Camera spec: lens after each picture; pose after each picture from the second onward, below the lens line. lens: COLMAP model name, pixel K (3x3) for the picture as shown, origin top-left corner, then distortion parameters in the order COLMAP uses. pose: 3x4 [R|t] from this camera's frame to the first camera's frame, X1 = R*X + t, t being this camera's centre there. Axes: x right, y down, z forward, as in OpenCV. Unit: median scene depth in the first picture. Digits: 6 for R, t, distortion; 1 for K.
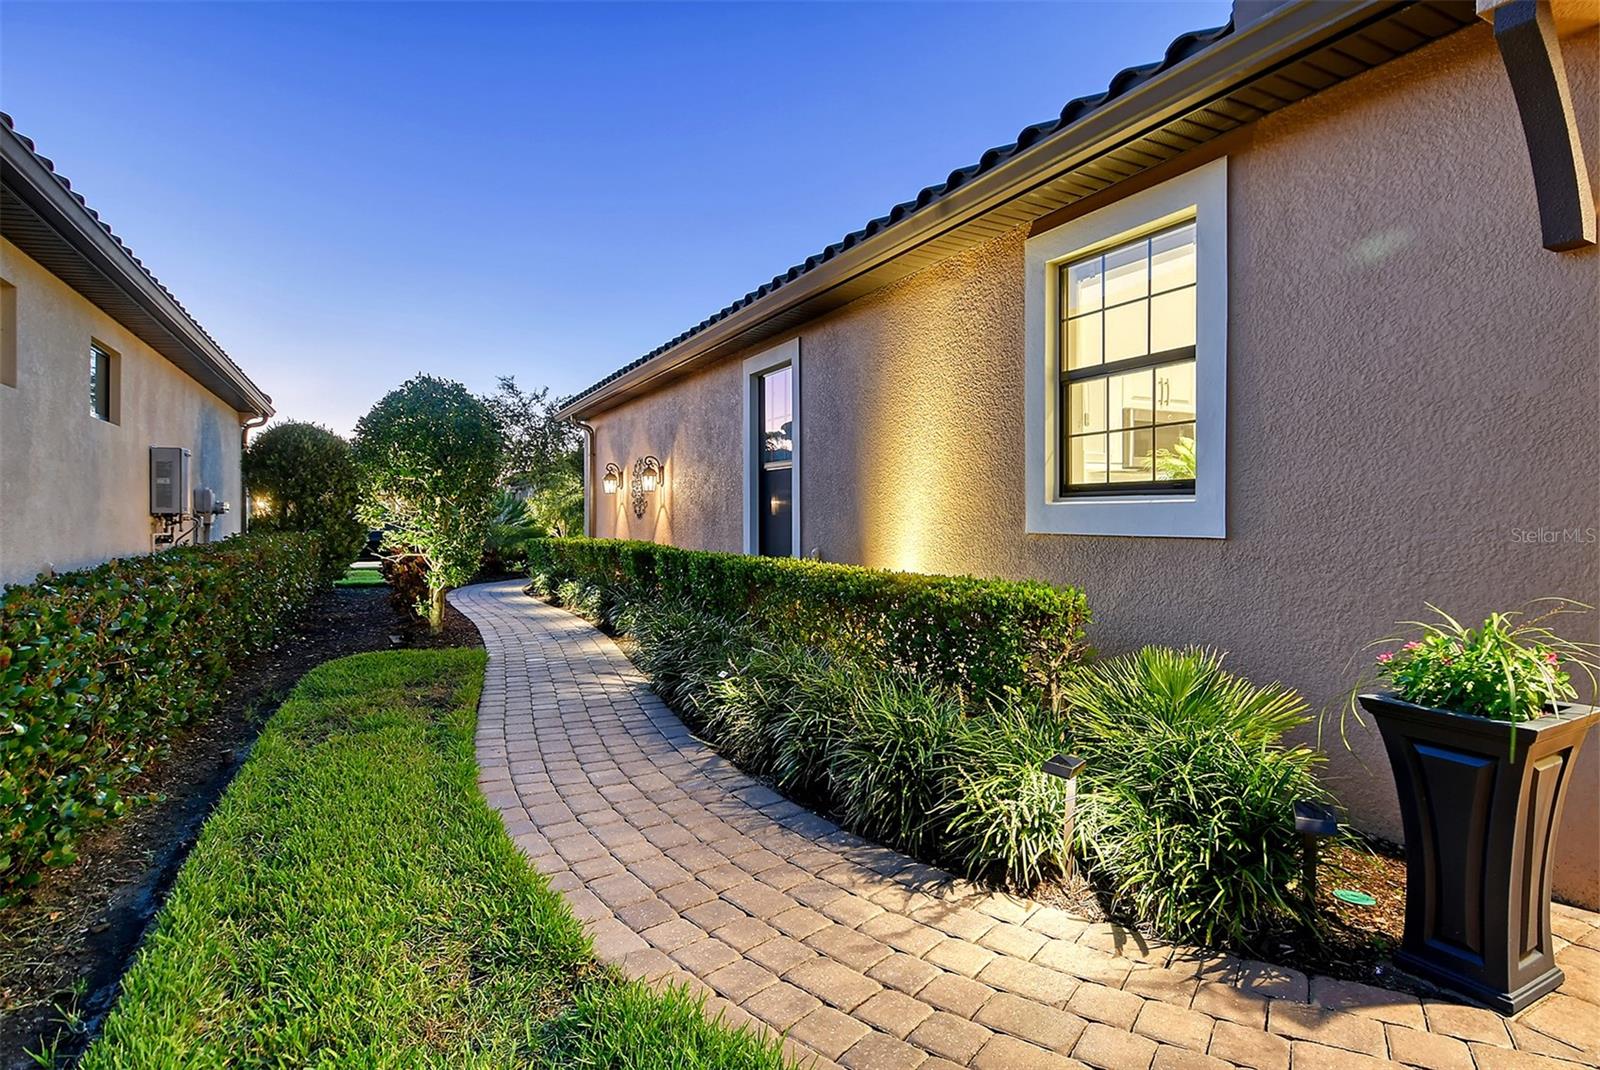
lens RADIAL K [[817.6, 0, 801.5], [0, 817.6, 501.7], [0, 0, 1]] dist [0.000155, 0.000004]
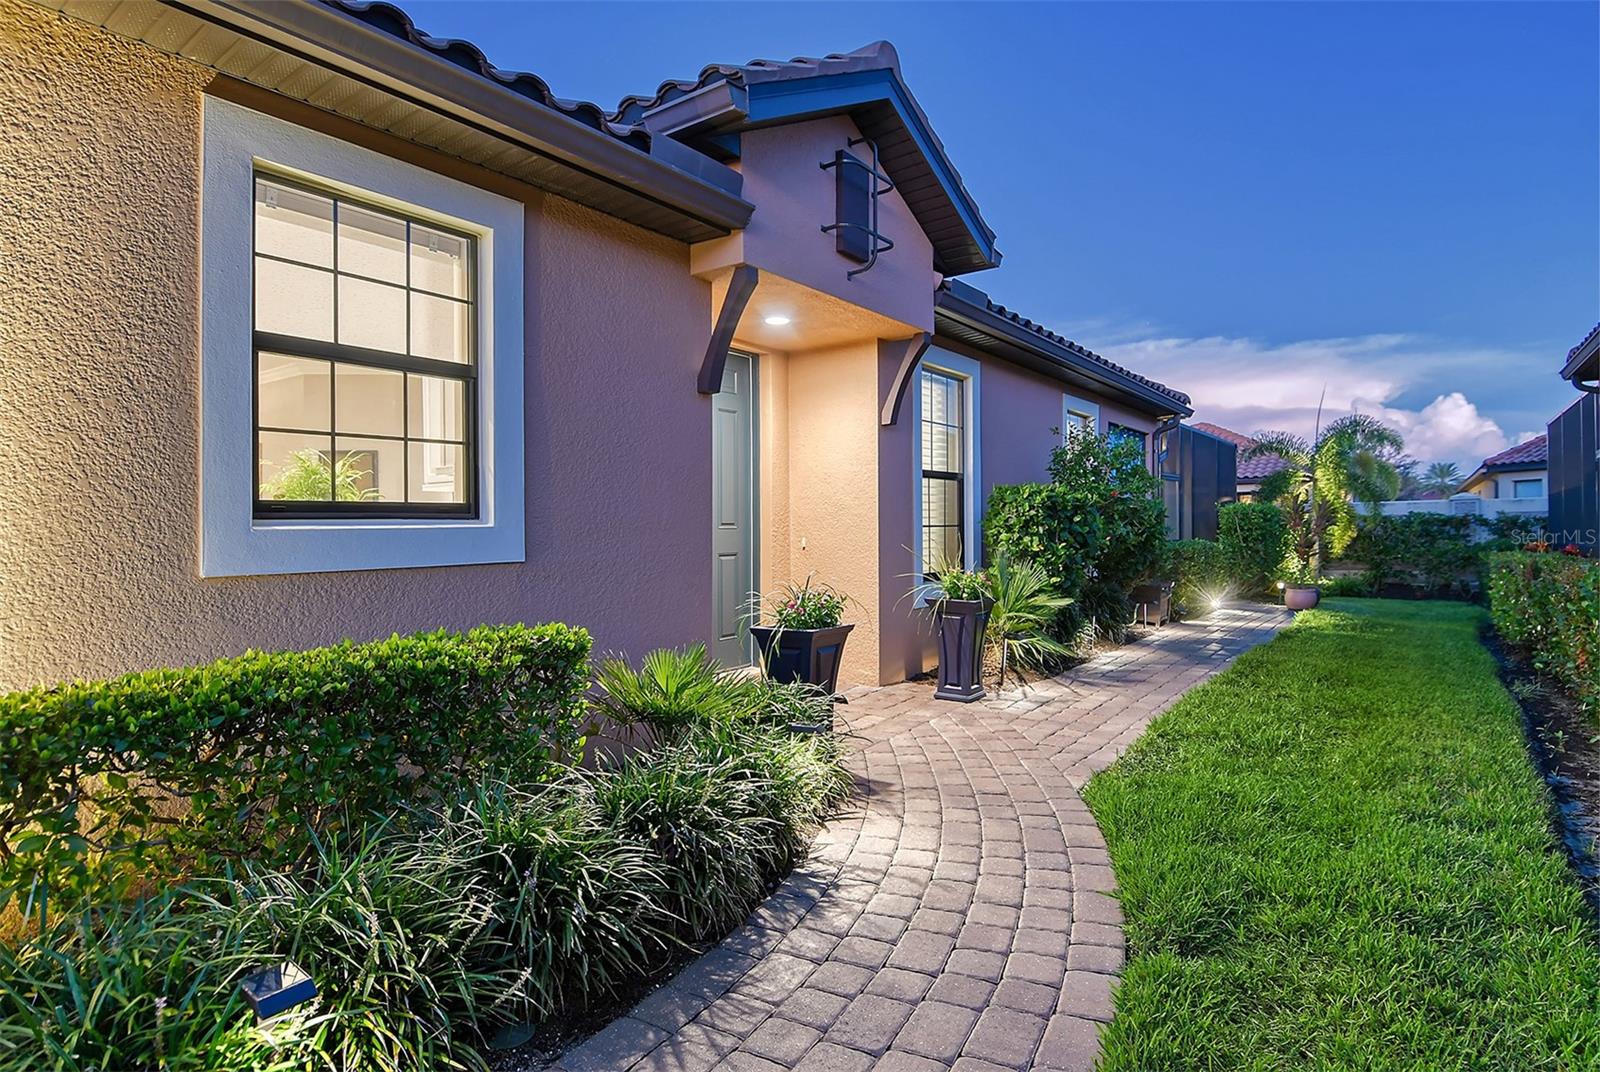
lens RADIAL K [[856.9, 0, 816.0], [0, 856.9, 530.0], [0, 0, 1]] dist [0.040236, -0.032254]
pose [[-0.453296, 0.014103, 0.891248, -0.654934], [0.011233, 0.999886, -0.010109, 0.019956], [-0.891289, 0.005429, -0.453403, 1.170307]]
